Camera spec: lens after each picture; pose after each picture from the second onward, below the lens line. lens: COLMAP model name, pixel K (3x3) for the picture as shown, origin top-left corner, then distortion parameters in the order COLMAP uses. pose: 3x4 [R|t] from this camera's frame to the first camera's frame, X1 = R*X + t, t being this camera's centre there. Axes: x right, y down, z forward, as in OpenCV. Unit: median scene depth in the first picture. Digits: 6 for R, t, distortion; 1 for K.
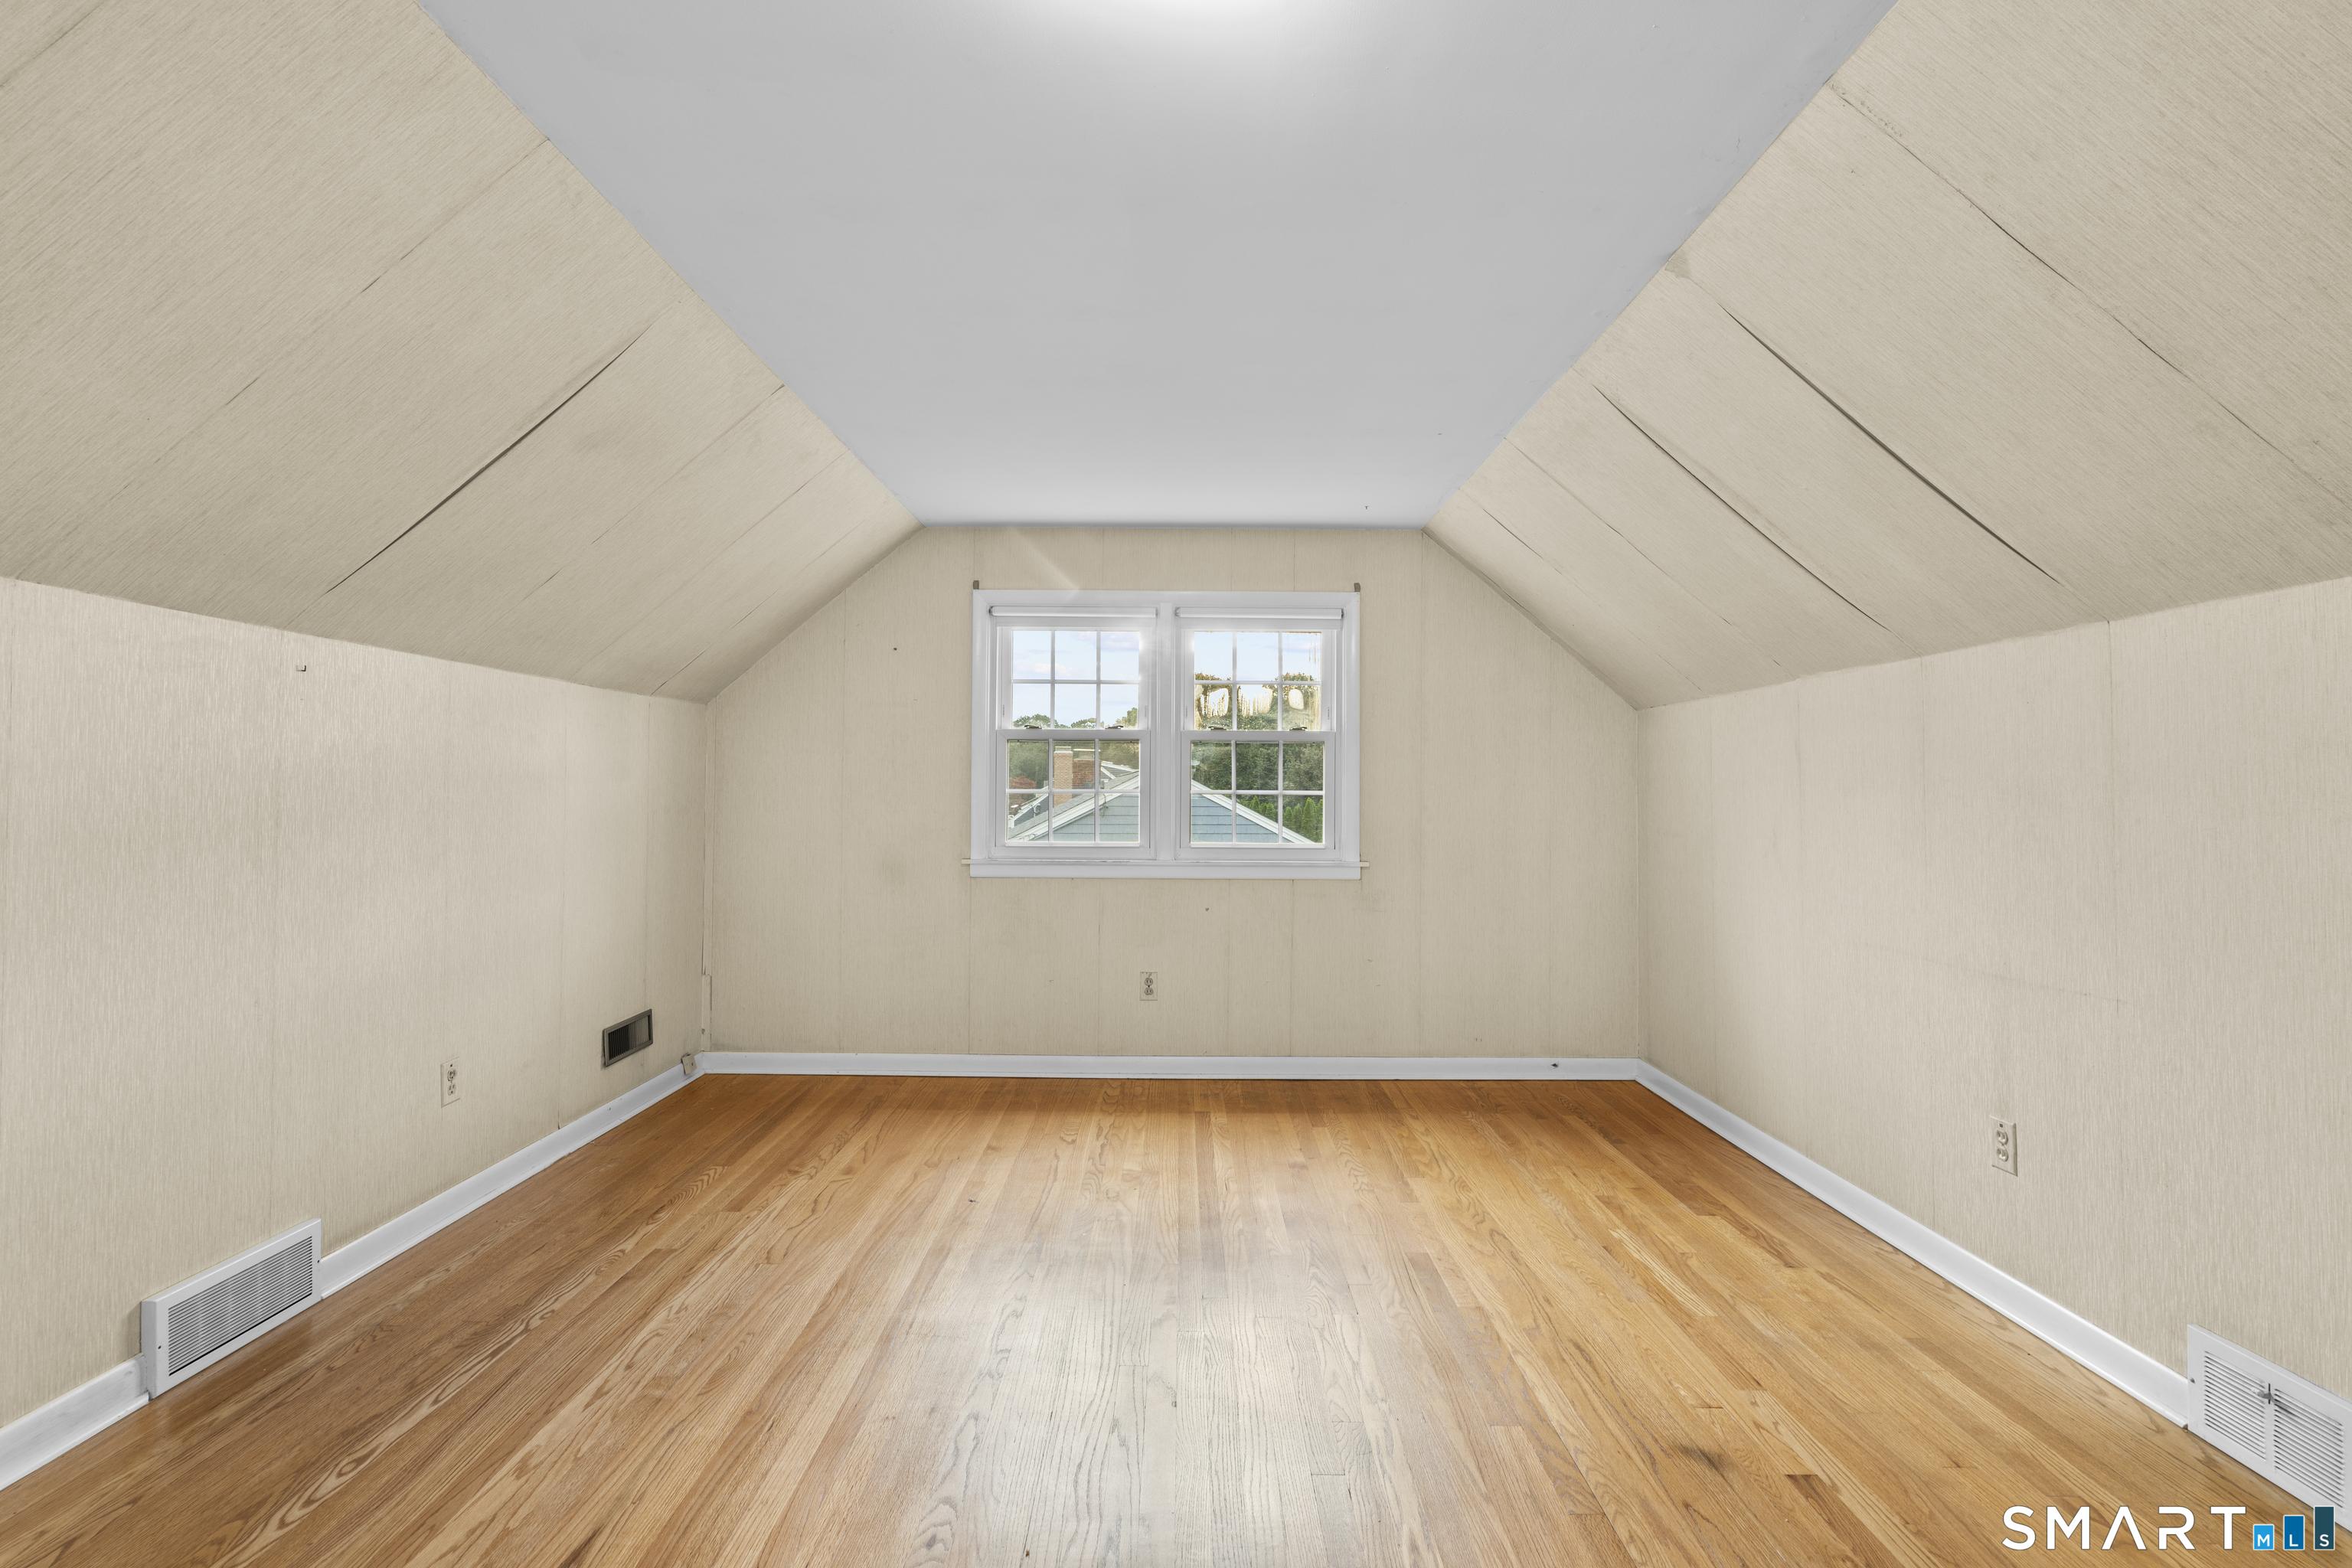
lens RADIAL K [[1060.3, 0, 1173.2], [0, 1060.3, 776.0], [0, 0, 1]] dist [-0.000538, 0.000560]
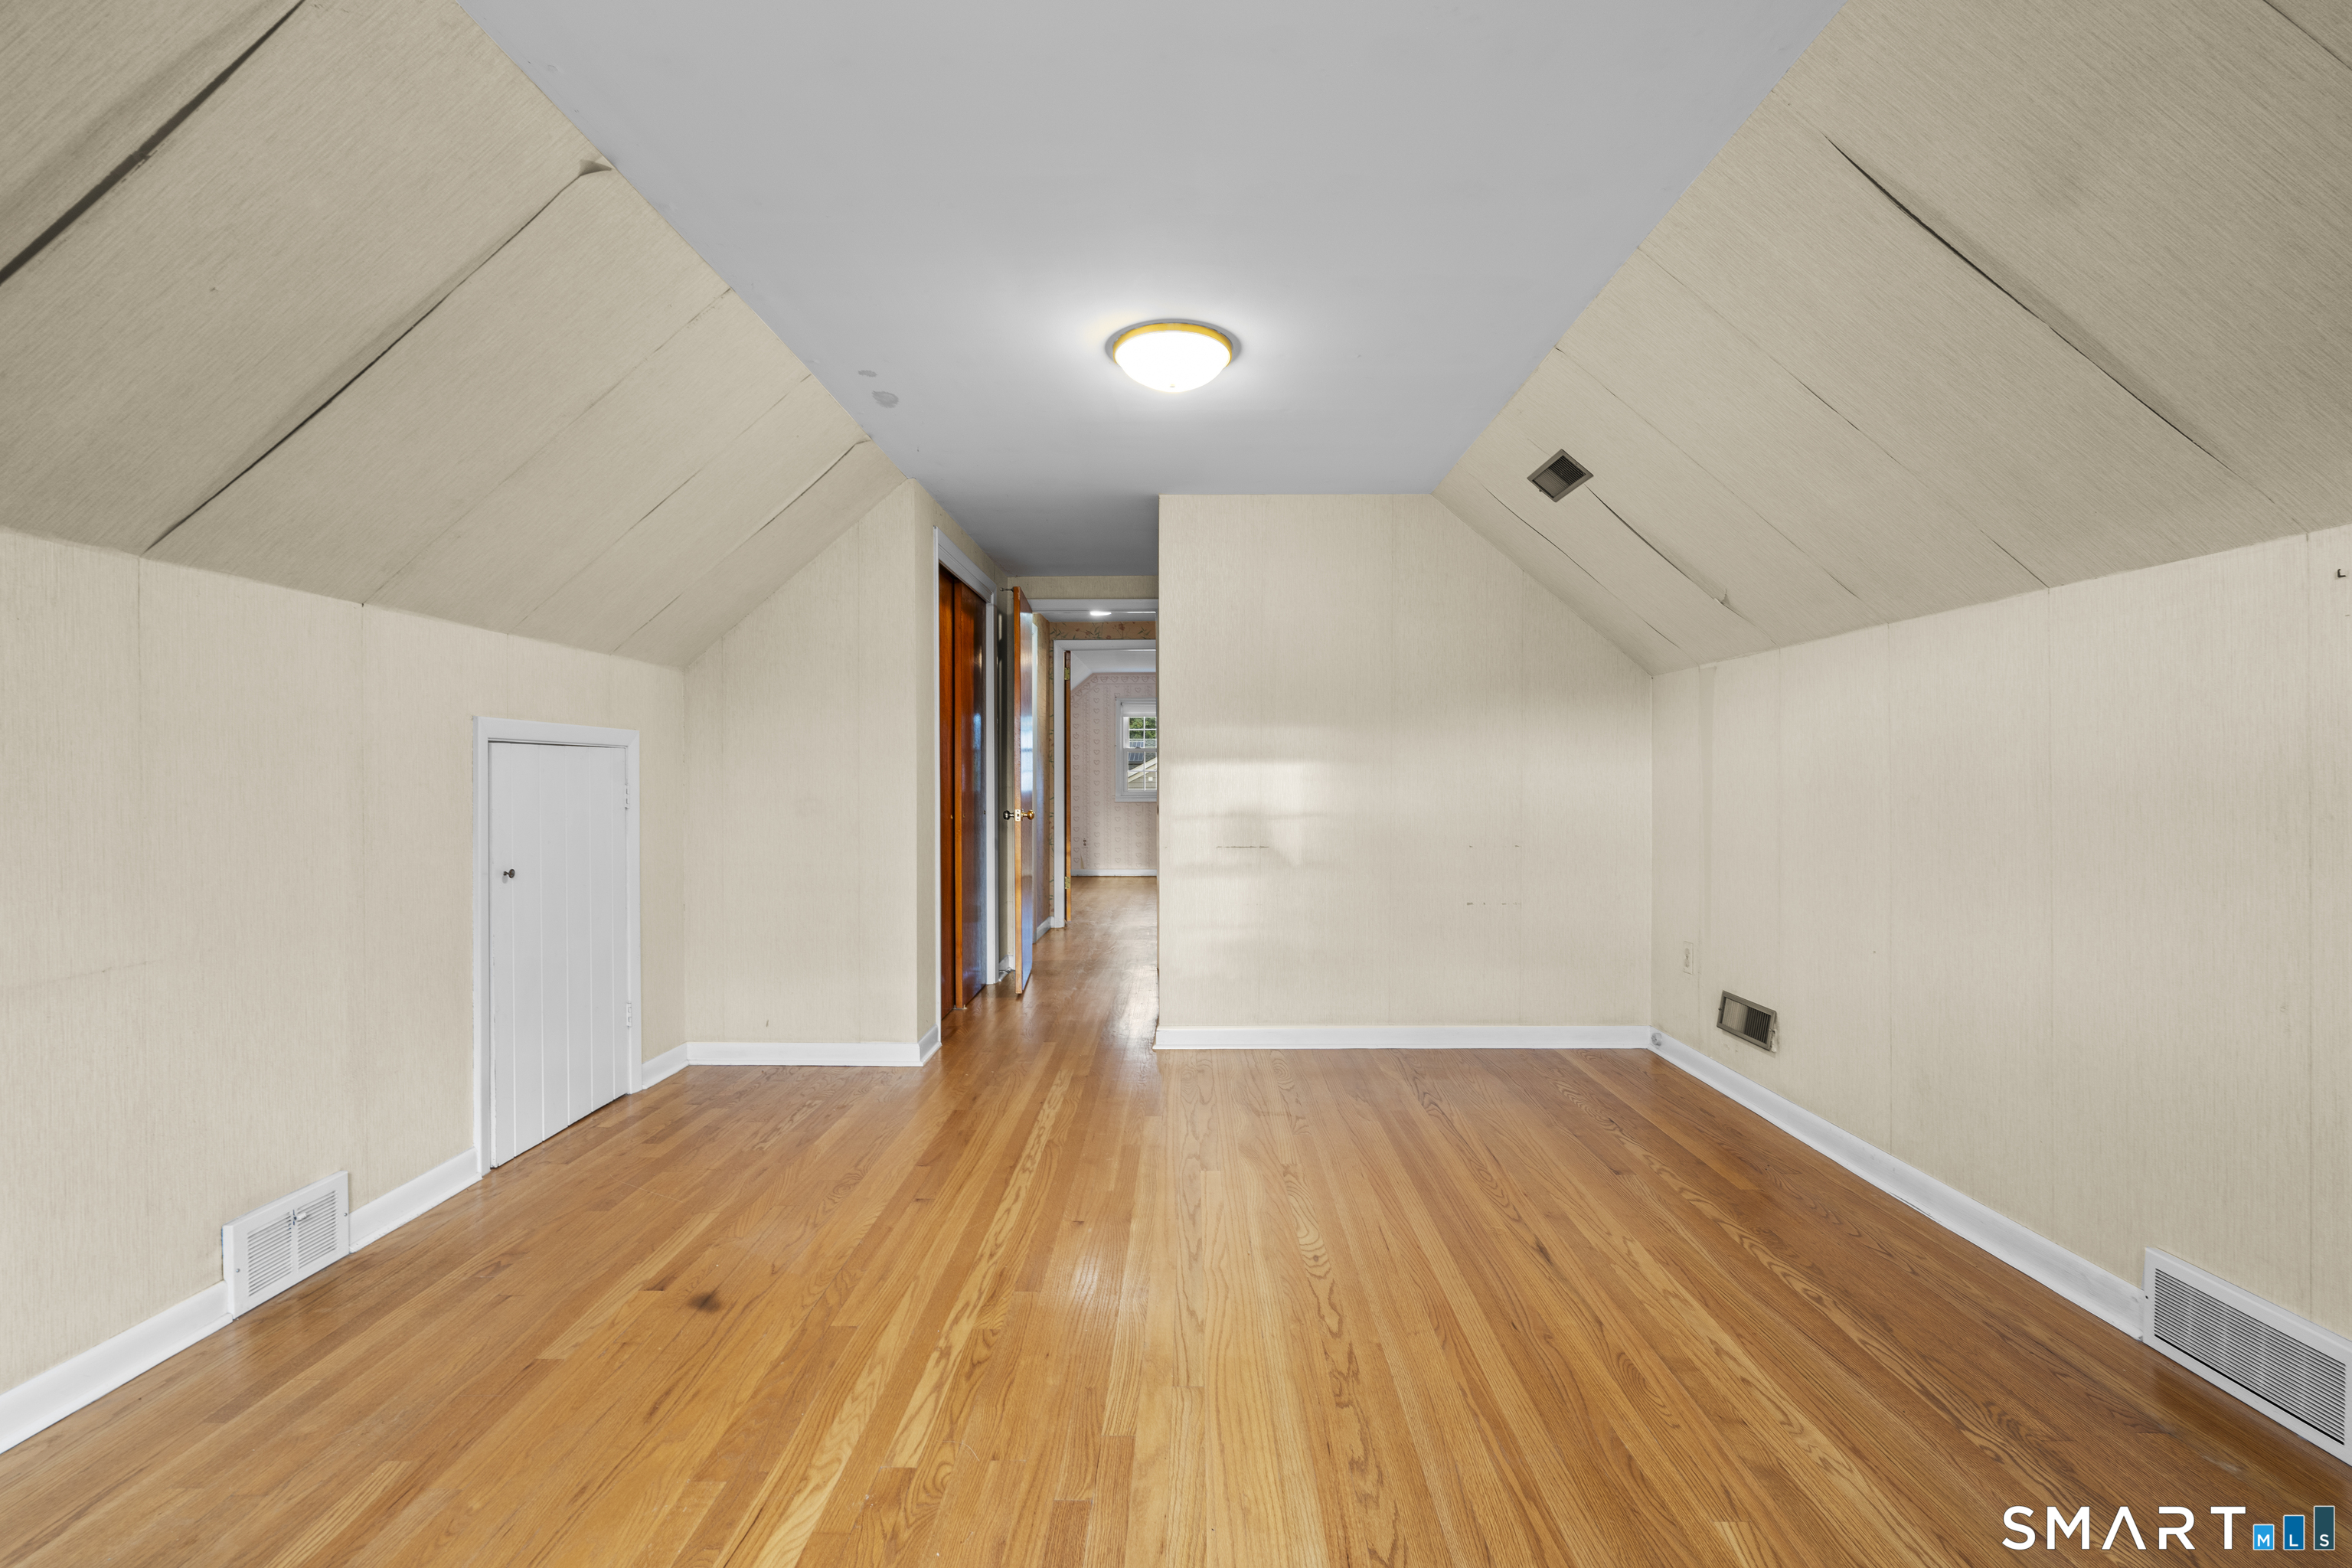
lens RADIAL K [[1060.3, 0, 1173.2], [0, 1060.3, 776.0], [0, 0, 1]] dist [-0.000538, 0.000560]
pose [[-0.999881, -0.003498, 0.015042, -0.040854], [-0.003828, 0.999751, -0.021991, 0.069723], [-0.014961, -0.022046, -0.999645, 2.120796]]
